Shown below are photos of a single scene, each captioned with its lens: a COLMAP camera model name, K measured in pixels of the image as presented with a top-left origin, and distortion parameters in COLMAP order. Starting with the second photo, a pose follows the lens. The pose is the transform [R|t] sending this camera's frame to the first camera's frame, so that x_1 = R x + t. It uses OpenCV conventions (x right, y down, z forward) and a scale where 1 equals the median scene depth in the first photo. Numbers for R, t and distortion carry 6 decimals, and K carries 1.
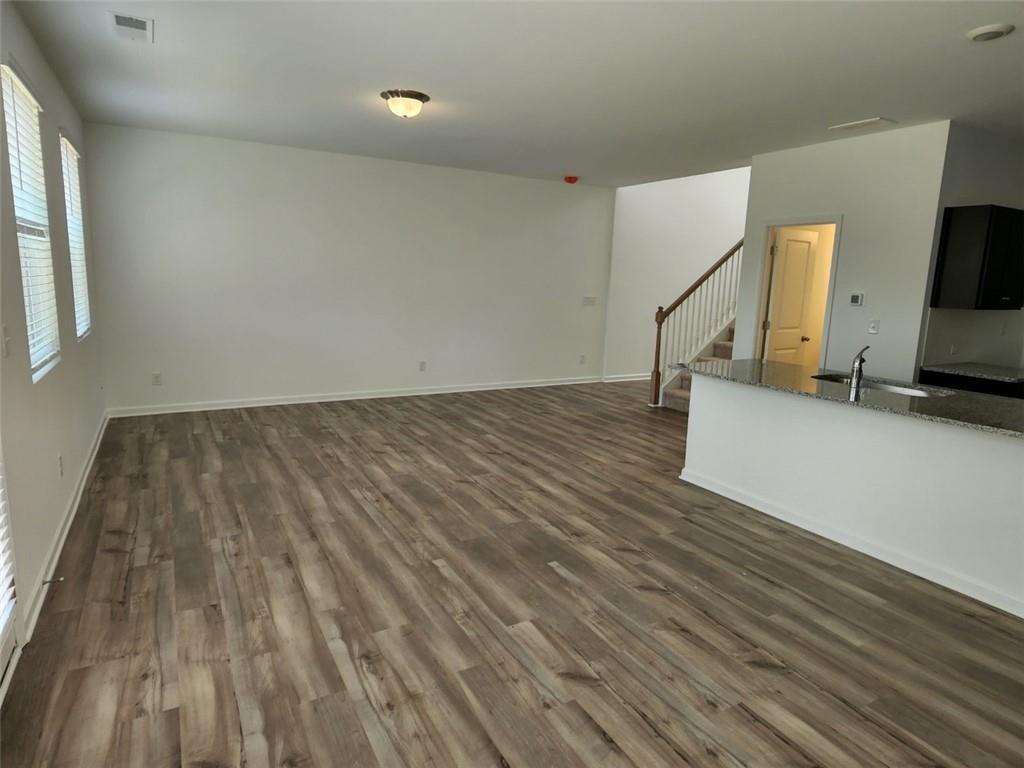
lens RADIAL K [[604.6, 0, 509.6], [0, 604.6, 385.3], [0, 0, 1]] dist [0.004262, -0.005072]
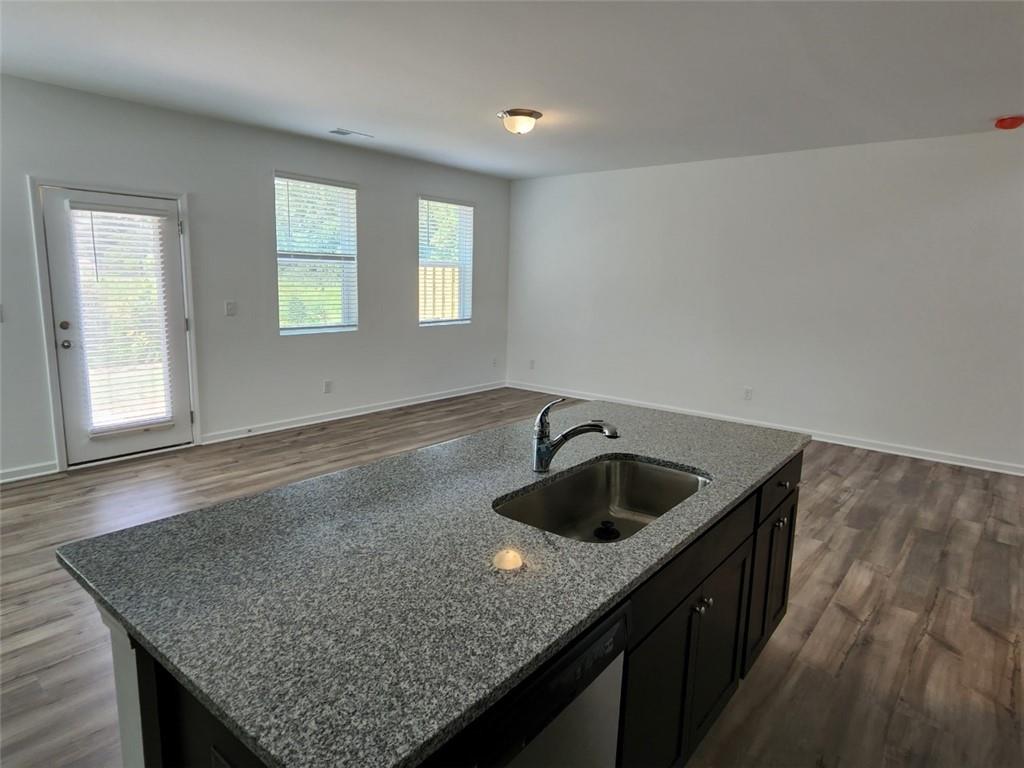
lens RADIAL K [[604.6, 0, 506.9], [0, 604.6, 377.0], [0, 0, 1]] dist [0.004262, -0.005072]
pose [[0.359680, 0.132303, -0.923648, 0.969592], [-0.181448, 0.980917, 0.069848, -0.101832], [0.915263, 0.142471, 0.376822, 0.703174]]
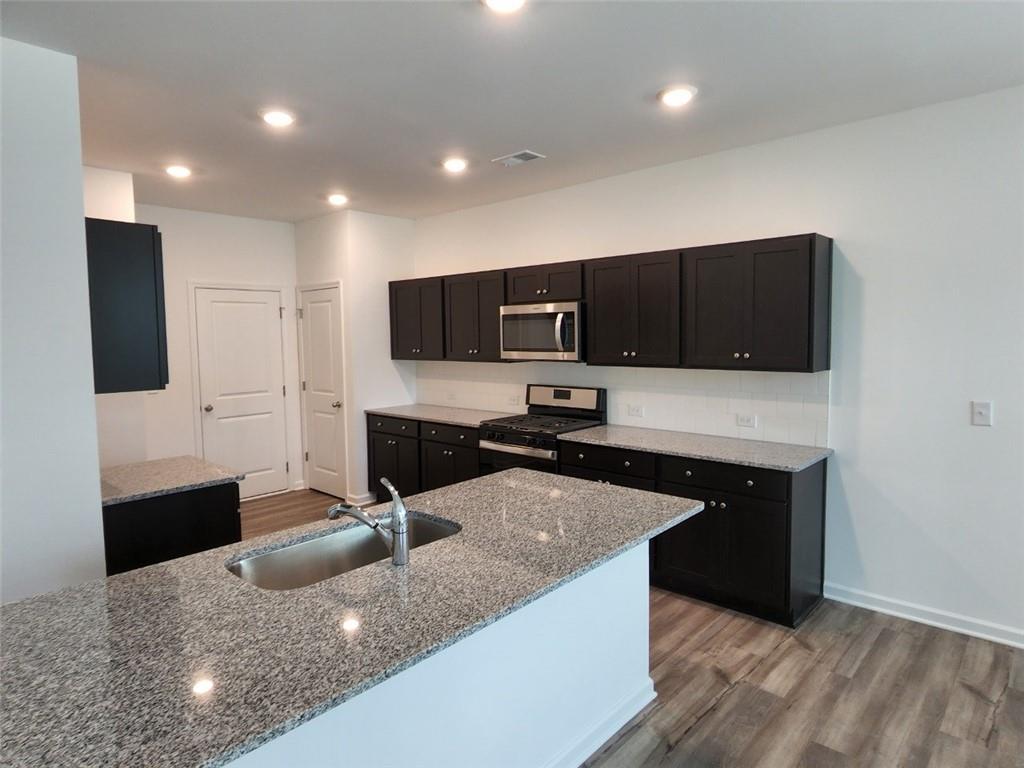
lens RADIAL K [[604.6, 0, 508.3], [0, 604.6, 377.0], [0, 0, 1]] dist [0.004262, -0.005072]
pose [[-0.308205, -0.094078, 0.946657, 0.071416], [0.175648, 0.972362, 0.153819, -0.196368], [-0.934964, 0.213686, -0.283163, 0.950348]]
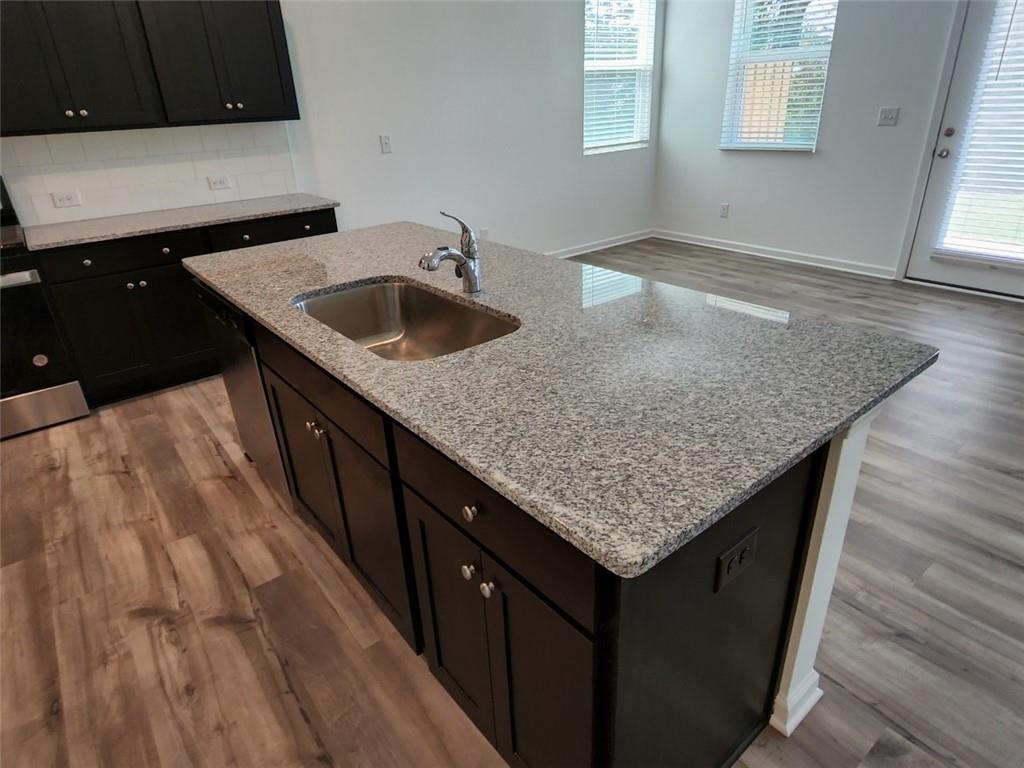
lens RADIAL K [[604.6, 0, 511.5], [0, 604.6, 375.8], [0, 0, 1]] dist [0.004262, -0.005072]
pose [[-0.987794, 0.075946, -0.135995, 0.570138], [-0.015389, 0.821229, 0.570391, -0.212762], [0.155002, 0.565522, -0.810037, 1.350767]]
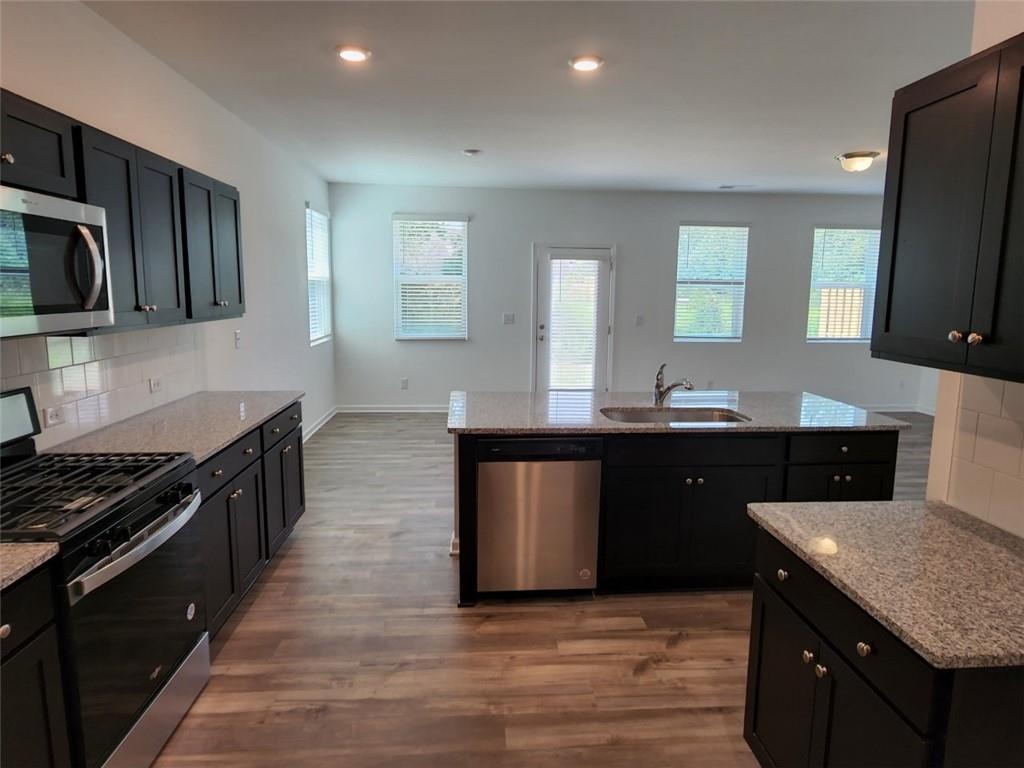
lens RADIAL K [[604.6, 0, 513.7], [0, 604.6, 375.1], [0, 0, 1]] dist [0.004262, -0.005072]
pose [[-0.424507, 0.093338, -0.900601, 1.409344], [-0.187168, 0.964142, 0.188147, -0.166208], [0.885868, 0.248433, -0.391815, 1.073003]]
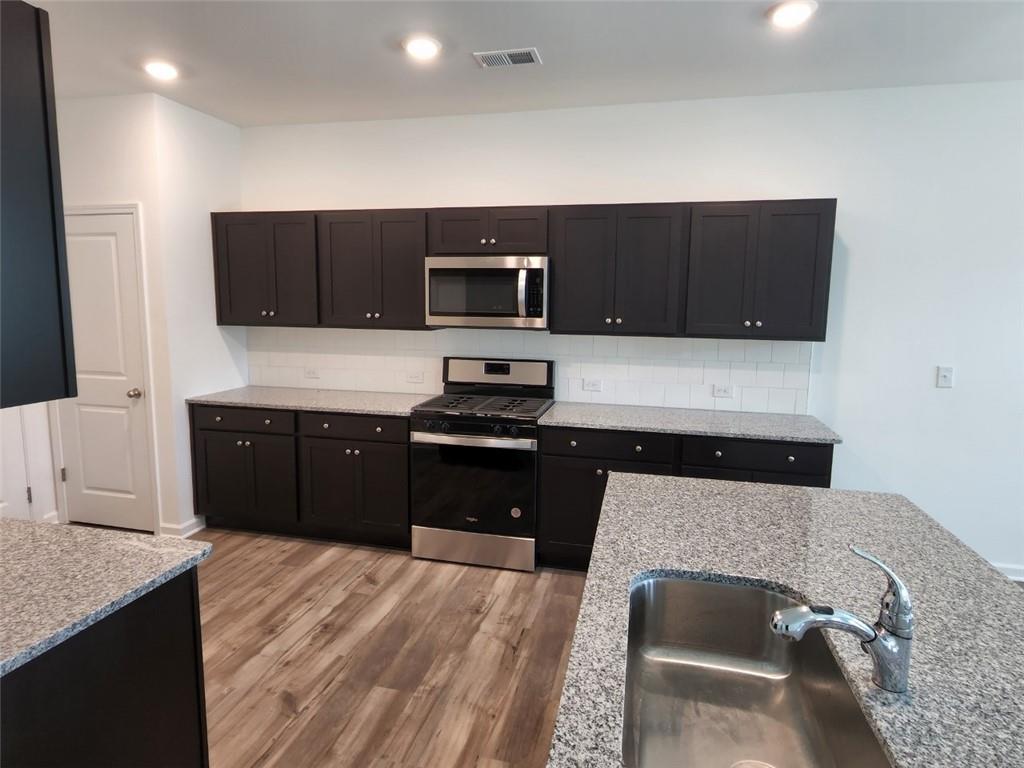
lens RADIAL K [[604.6, 0, 511.3], [0, 604.6, 378.9], [0, 0, 1]] dist [0.004262, -0.005072]
pose [[-0.734506, -0.130113, 0.666011, 0.492224], [0.087641, 0.955038, 0.283233, -0.223360], [-0.672919, 0.266406, -0.690078, 1.195123]]
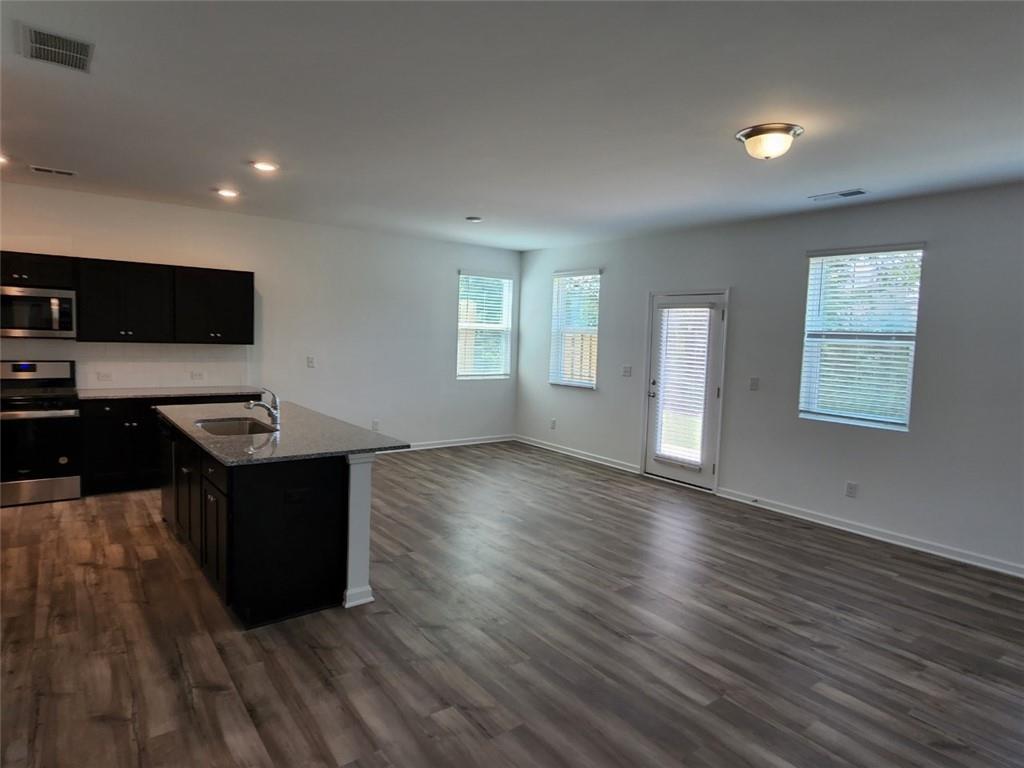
lens RADIAL K [[604.6, 0, 514.7], [0, 604.6, 380.2], [0, 0, 1]] dist [0.004262, -0.005072]
pose [[-0.988277, -0.054618, -0.142569, 0.272568], [-0.089408, 0.963988, 0.250466, -0.374681], [0.123755, 0.260276, -0.957570, 1.974780]]
